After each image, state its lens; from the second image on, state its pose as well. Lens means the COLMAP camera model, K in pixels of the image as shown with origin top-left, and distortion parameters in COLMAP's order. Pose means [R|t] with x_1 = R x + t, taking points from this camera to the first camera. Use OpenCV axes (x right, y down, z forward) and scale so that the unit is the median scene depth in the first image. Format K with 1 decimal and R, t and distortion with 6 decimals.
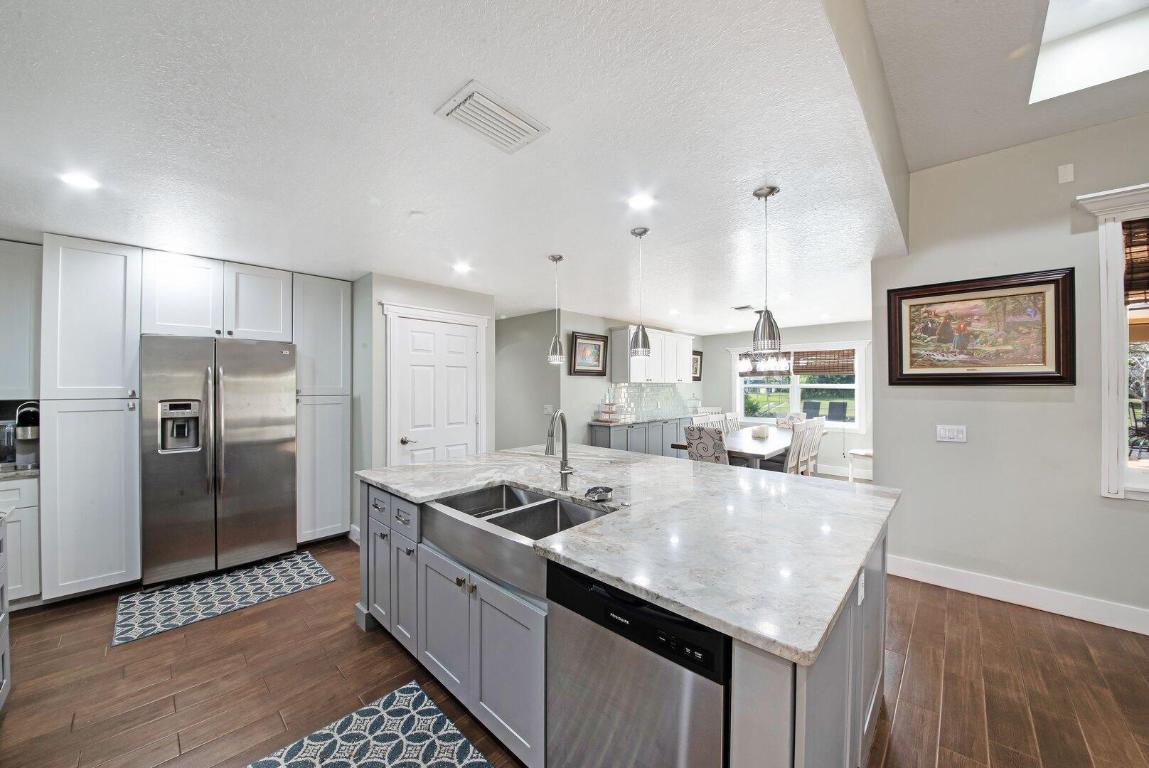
lens RADIAL K [[412.6, 0, 579.2], [0, 412.6, 386.7], [0, 0, 1]] dist [0.004900, -0.002426]
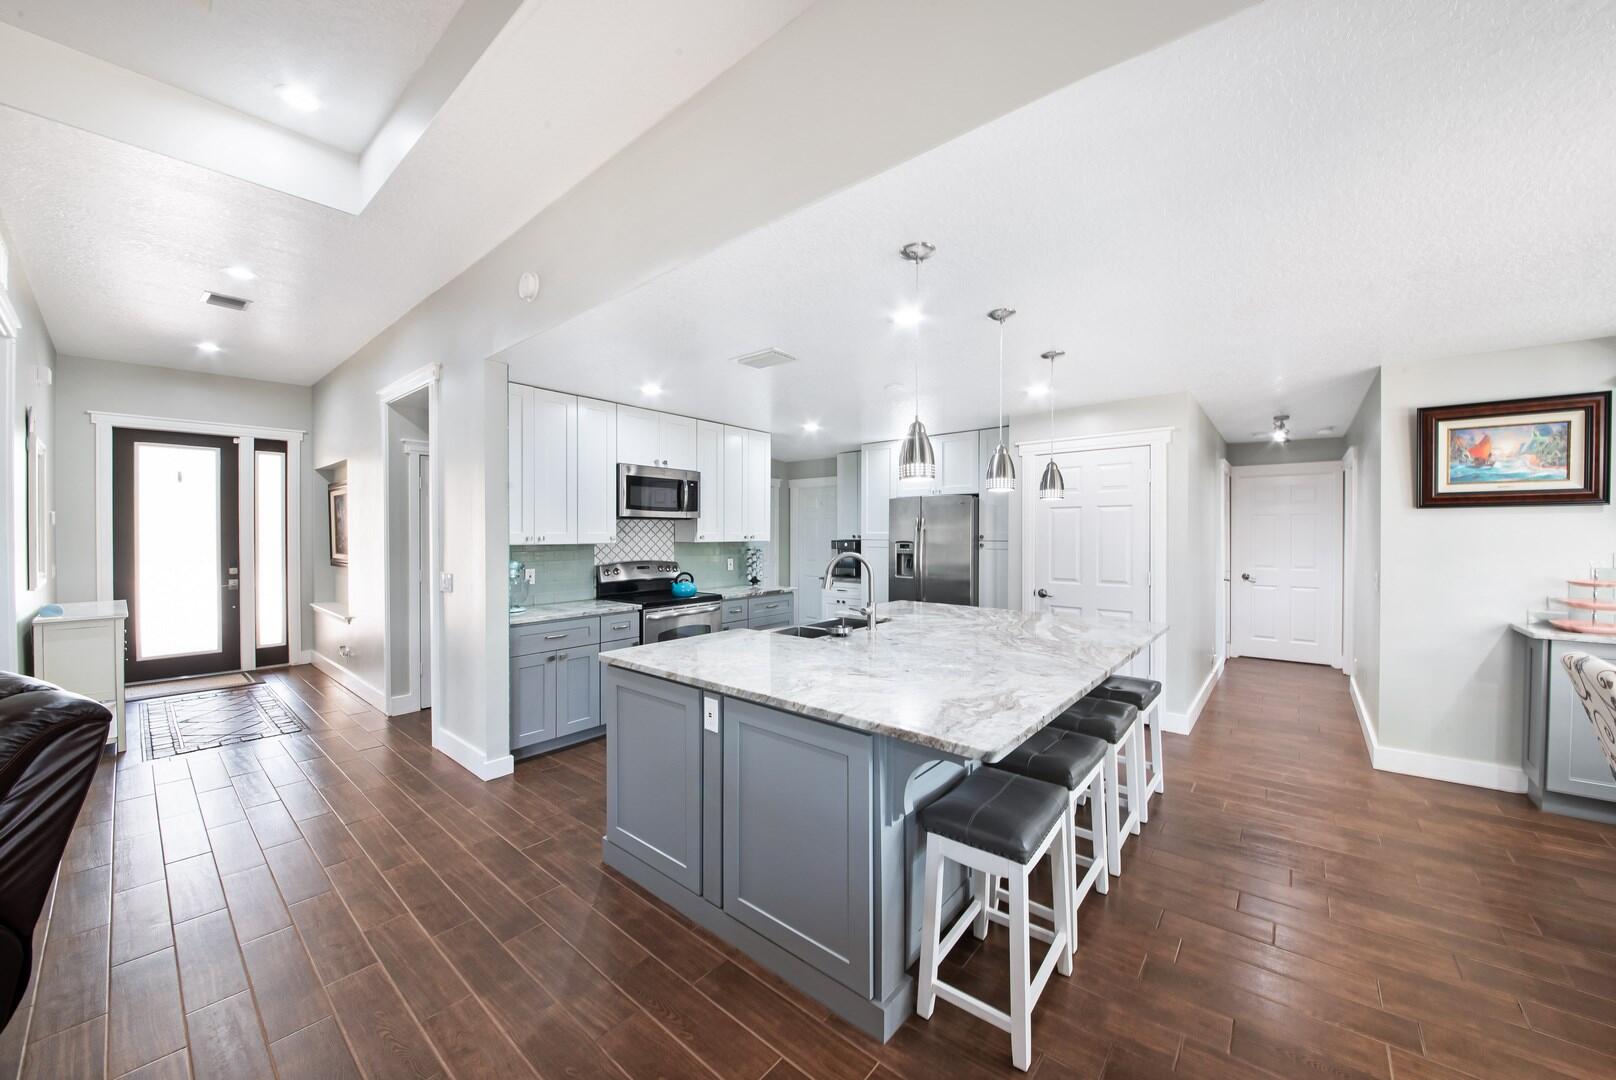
lens RADIAL K [[588.0, 0, 787.5], [0, 588.0, 534.6], [0, 0, 1]] dist [-0.025372, -0.000950]
pose [[0.029923, 0.006642, -0.999530, 1.069219], [0.003541, 0.999971, 0.006751, -0.007112], [0.999546, -0.003741, 0.029898, 0.541056]]
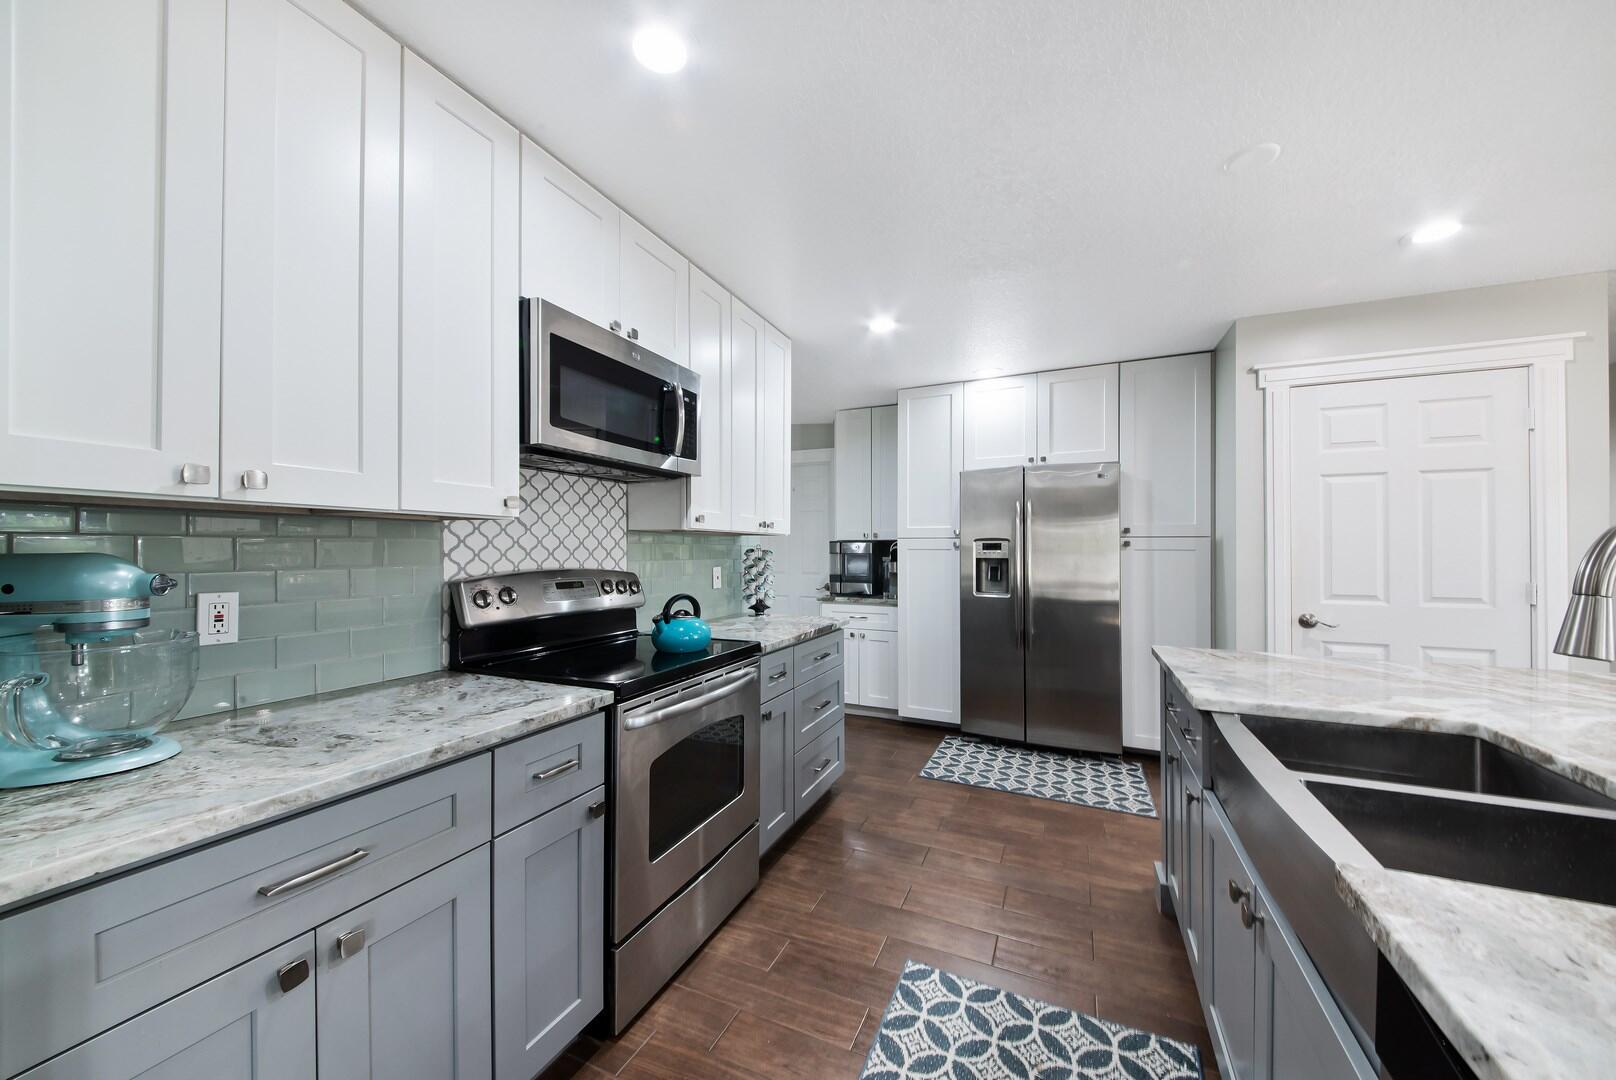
lens RADIAL K [[580.3, 0, 802.1], [0, 580.3, 548.7], [0, 0, 1]] dist [0.004900, -0.002426]
pose [[0.326228, 0.000145, -0.945291, 0.094722], [-0.001336, 0.999999, -0.000307, 0.055094], [0.945290, 0.001363, 0.326228, 0.201532]]
